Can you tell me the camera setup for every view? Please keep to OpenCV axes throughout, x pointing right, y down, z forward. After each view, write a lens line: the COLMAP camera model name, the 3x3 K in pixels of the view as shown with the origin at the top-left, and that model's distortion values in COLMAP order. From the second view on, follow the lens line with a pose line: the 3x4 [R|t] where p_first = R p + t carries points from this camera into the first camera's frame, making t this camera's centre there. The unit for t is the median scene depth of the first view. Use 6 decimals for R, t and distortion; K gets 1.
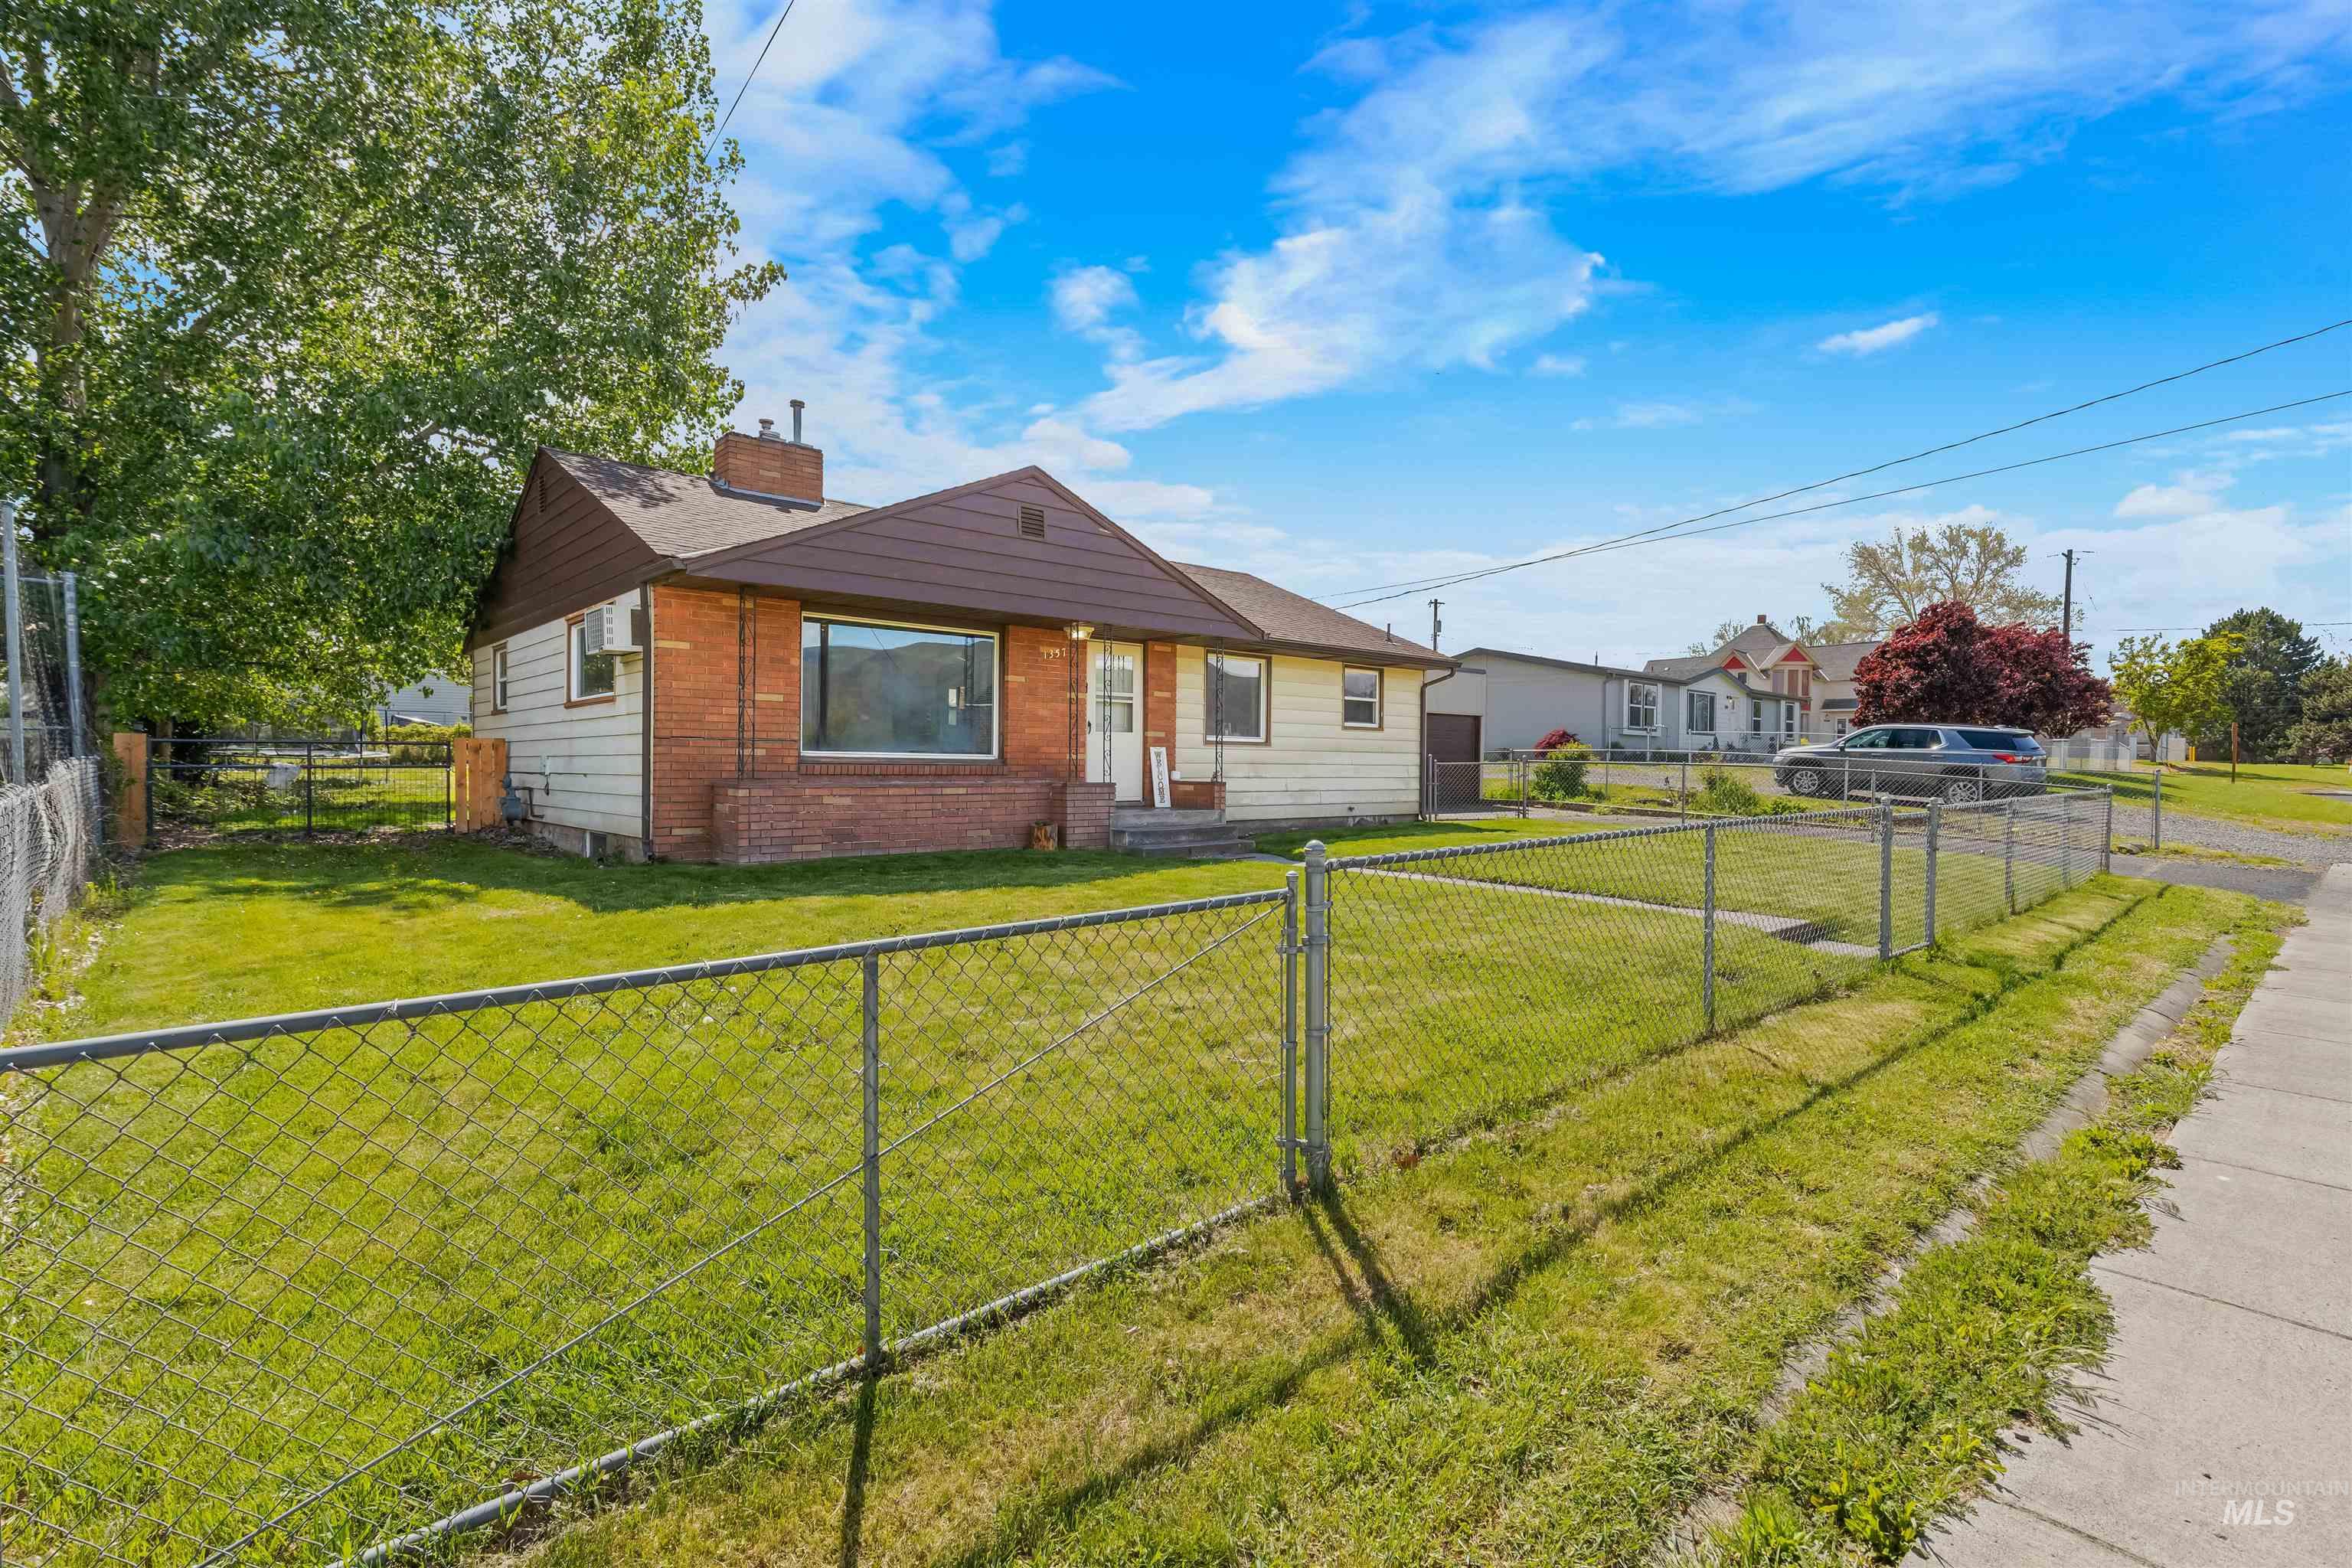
lens RADIAL K [[1135.0, 0, 1173.8], [0, 1135.0, 786.8], [0, 0, 1]] dist [-0.007618, 0.001801]
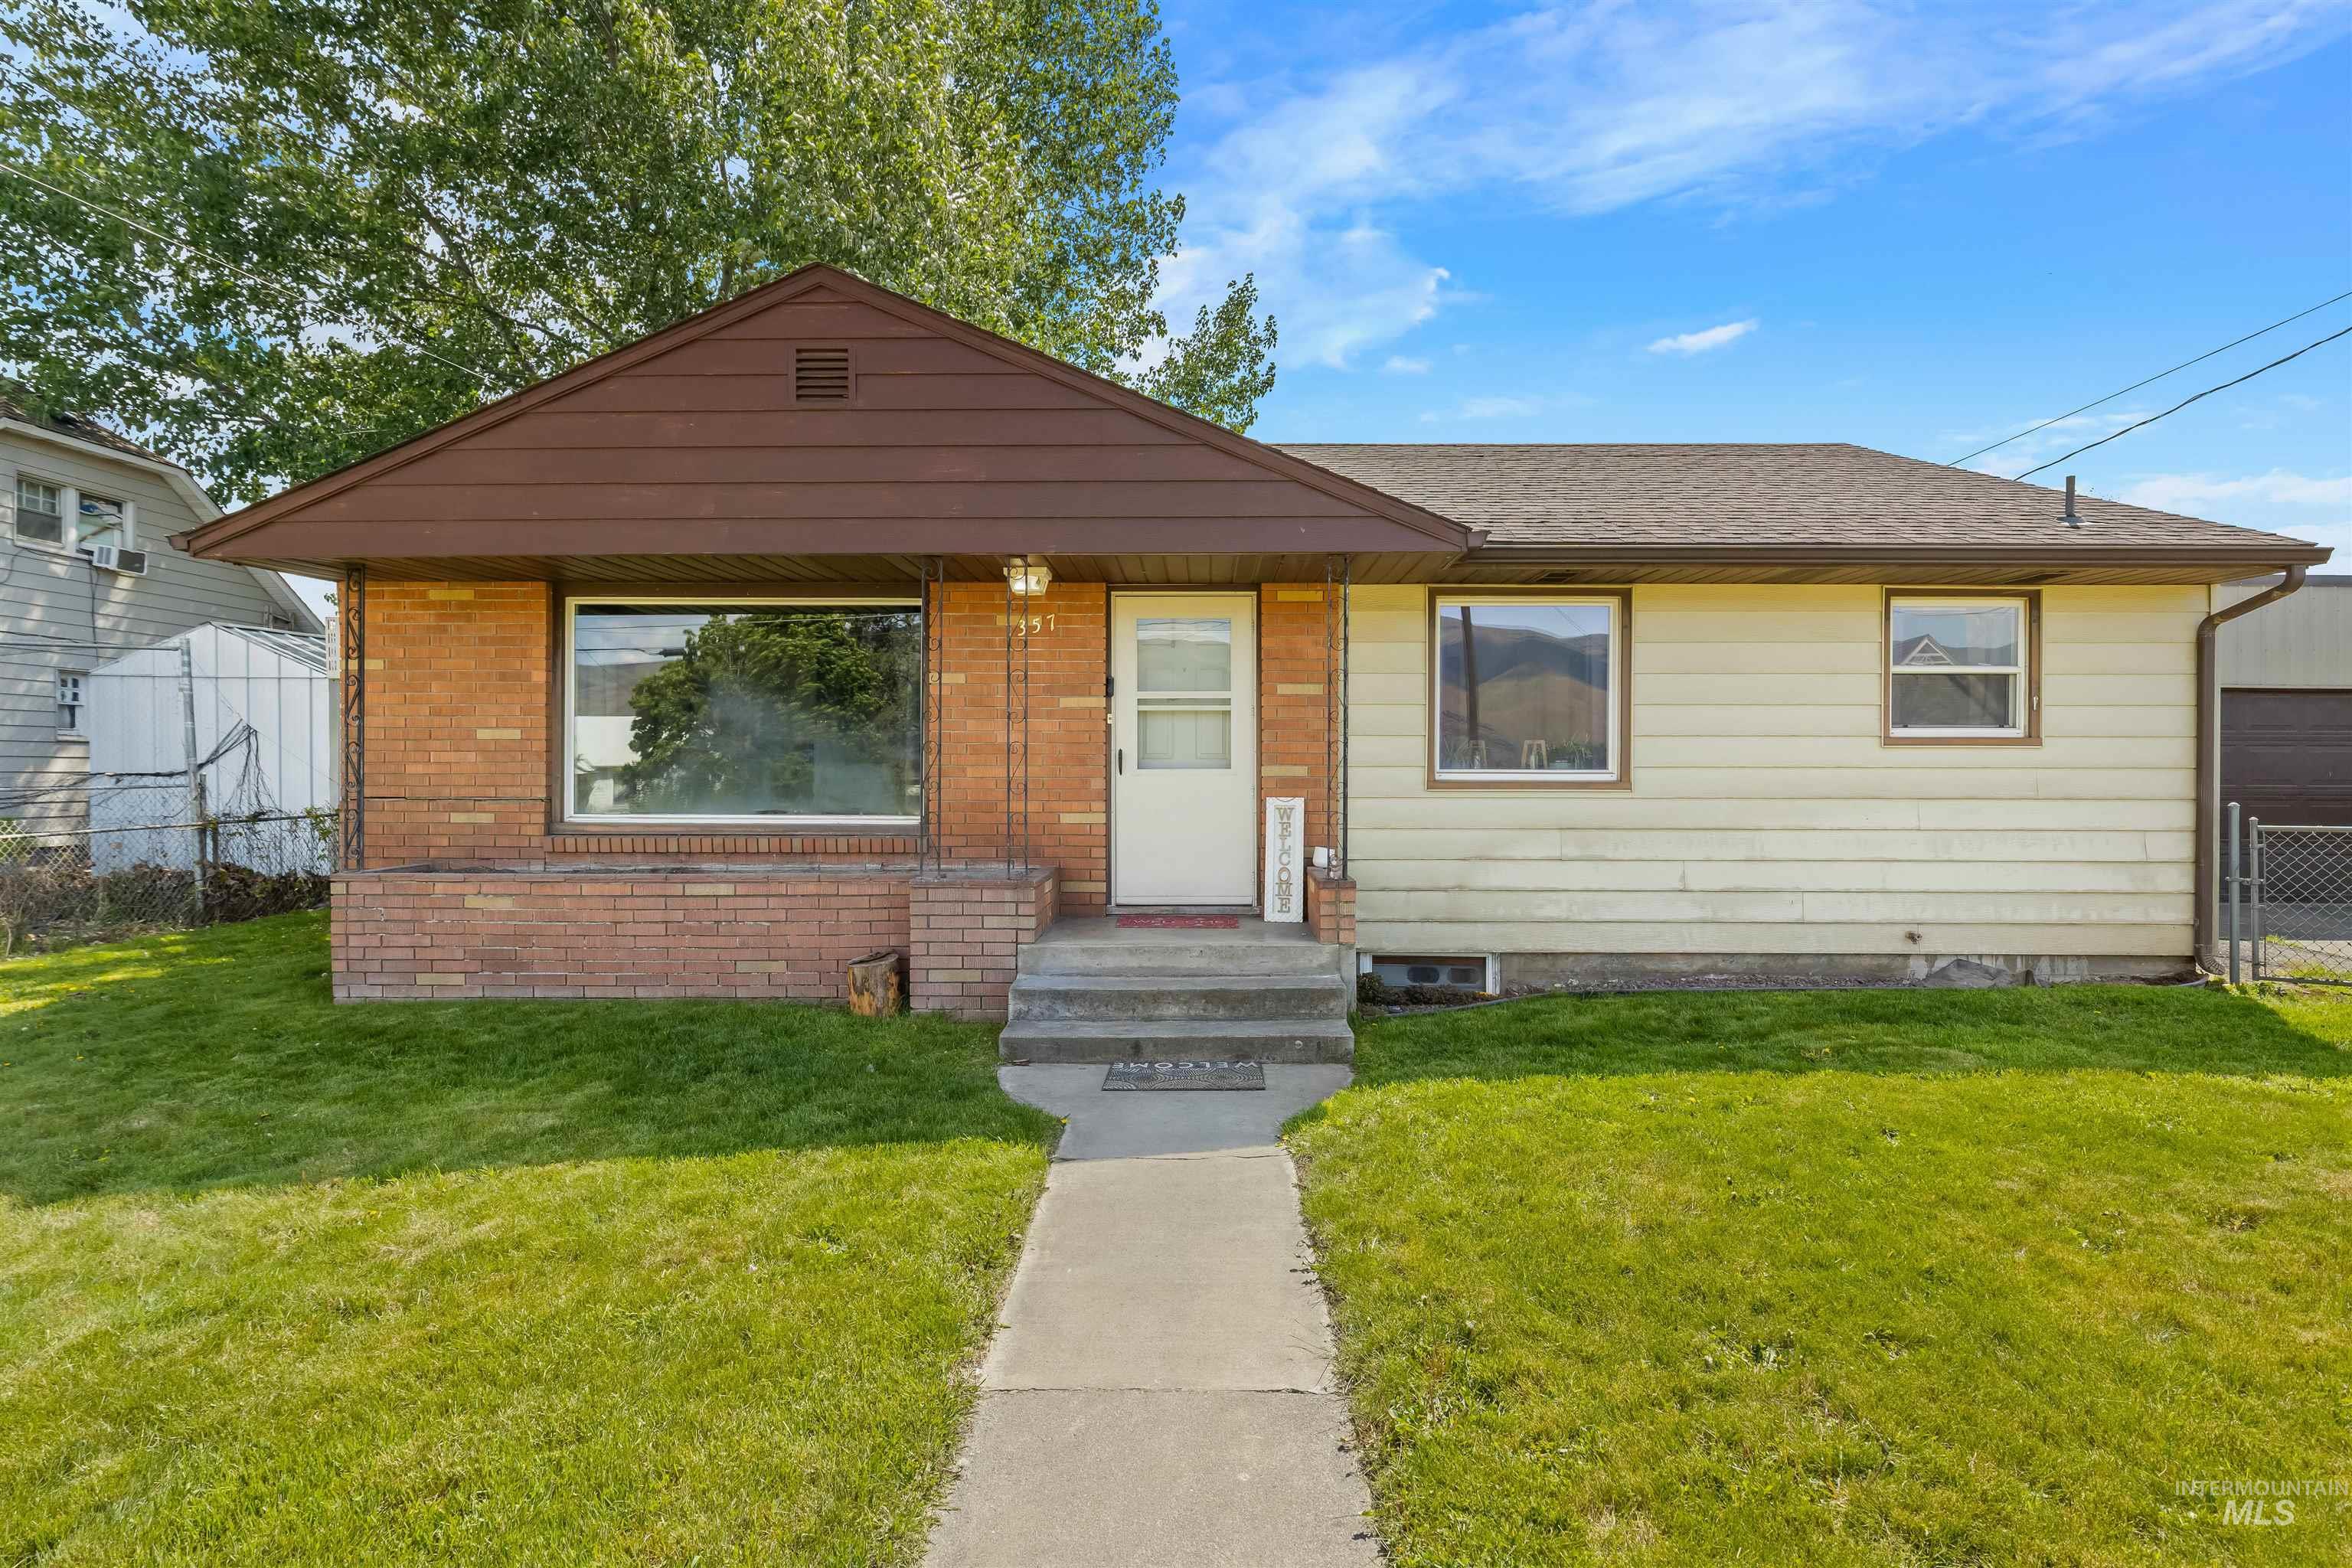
lens RADIAL K [[1135.0, 0, 1190.3], [0, 1135.0, 782.6], [0, 0, 1]] dist [-0.007618, 0.001801]
pose [[0.733206, -0.004087, -0.679994, 0.281244], [-0.006674, 0.999891, -0.013206, -0.033969], [0.679974, 0.014221, 0.733098, 0.599355]]
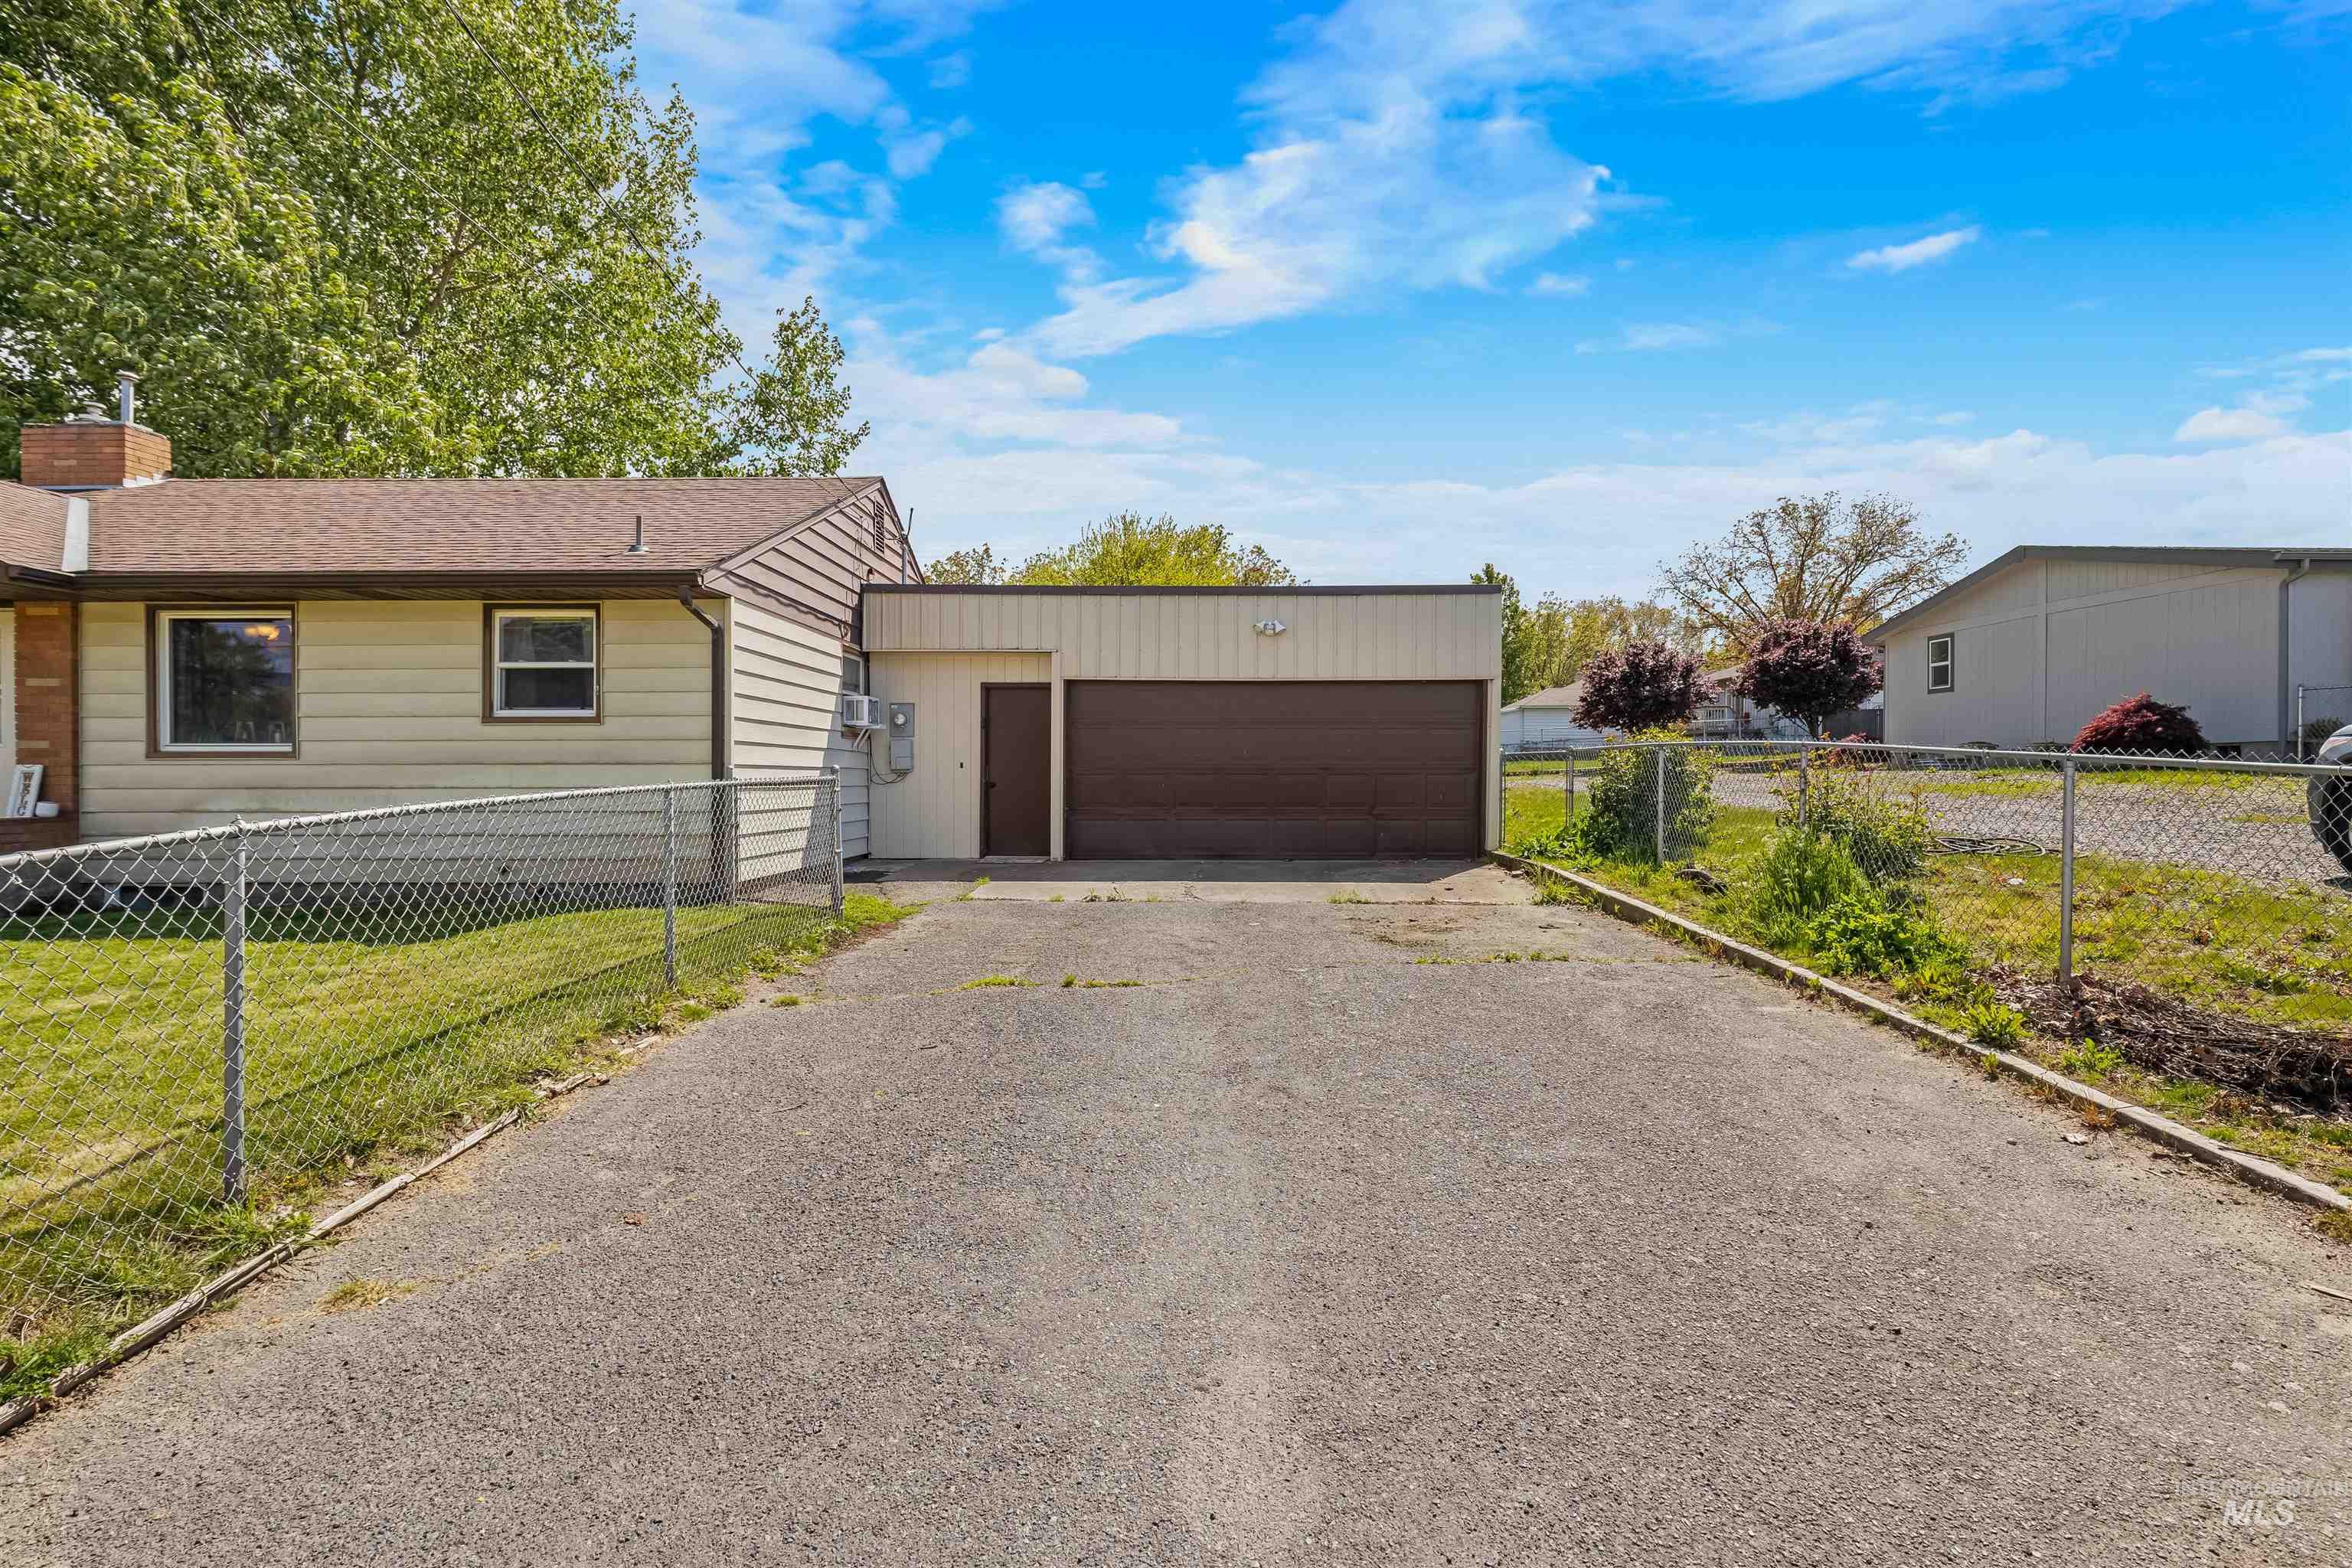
lens RADIAL K [[1135.0, 0, 1205.8], [0, 1135.0, 773.4], [0, 0, 1]] dist [-0.007618, 0.001801]
pose [[0.737805, -0.011750, -0.674911, 0.883252], [-0.003290, 0.999774, -0.021002, -0.018532], [0.675006, 0.017716, 0.737600, 0.955503]]
